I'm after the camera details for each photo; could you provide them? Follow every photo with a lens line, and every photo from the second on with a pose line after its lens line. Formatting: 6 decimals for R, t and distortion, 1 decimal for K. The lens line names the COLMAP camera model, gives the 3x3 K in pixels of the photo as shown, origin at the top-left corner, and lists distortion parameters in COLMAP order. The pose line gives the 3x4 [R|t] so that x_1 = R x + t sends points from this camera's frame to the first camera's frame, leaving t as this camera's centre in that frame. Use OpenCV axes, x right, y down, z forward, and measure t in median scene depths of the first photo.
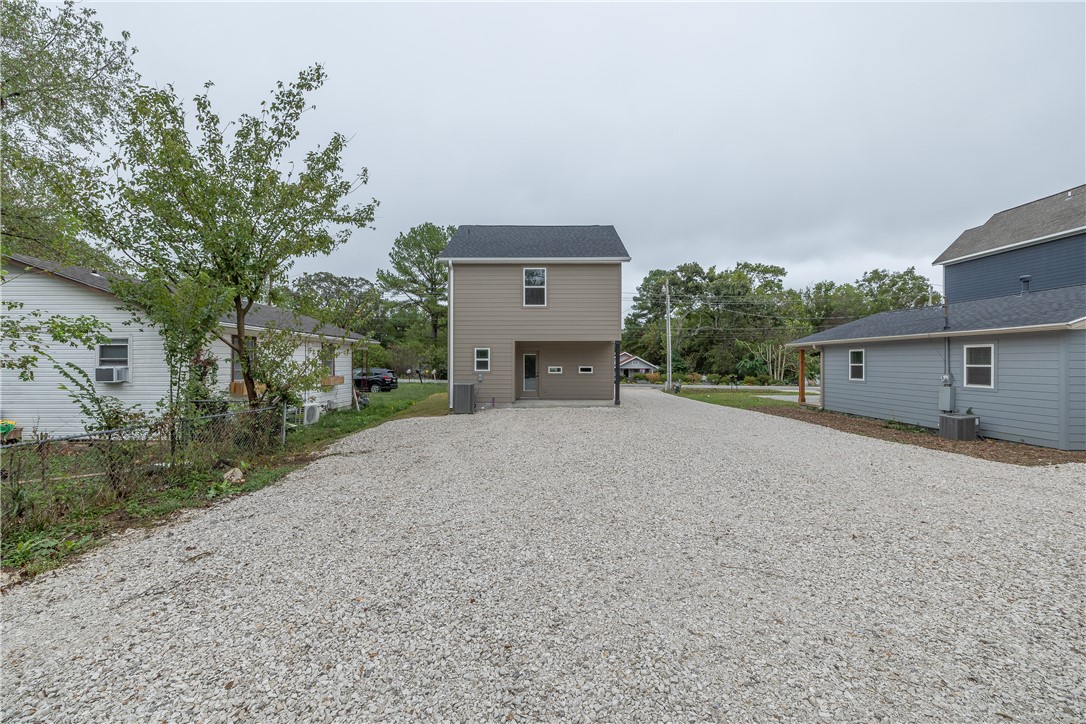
lens RADIAL K [[458.3, 0, 543.3], [0, 458.3, 361.2], [0, 0, 1]] dist [0.004162, 0.000263]
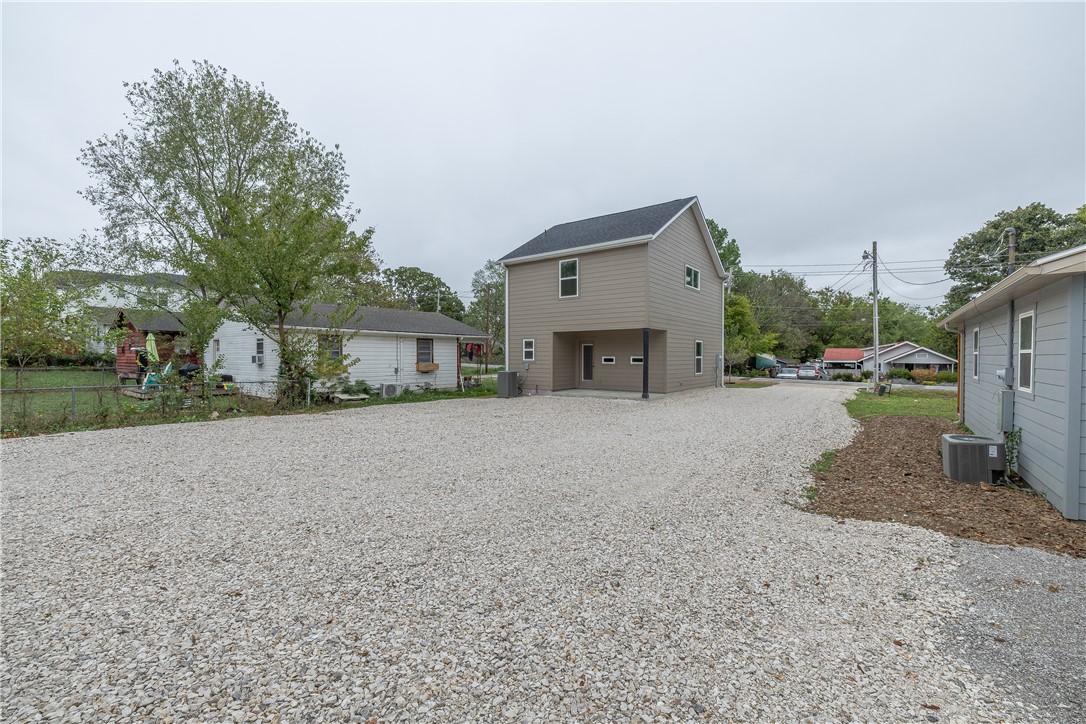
lens RADIAL K [[458.3, 0, 541.3], [0, 458.3, 361.8], [0, 0, 1]] dist [0.004162, 0.000263]
pose [[0.793470, 0.009416, -0.608537, 0.557317], [-0.001220, 0.999903, 0.013881, 0.010049], [0.608609, -0.010272, 0.793404, 0.149179]]
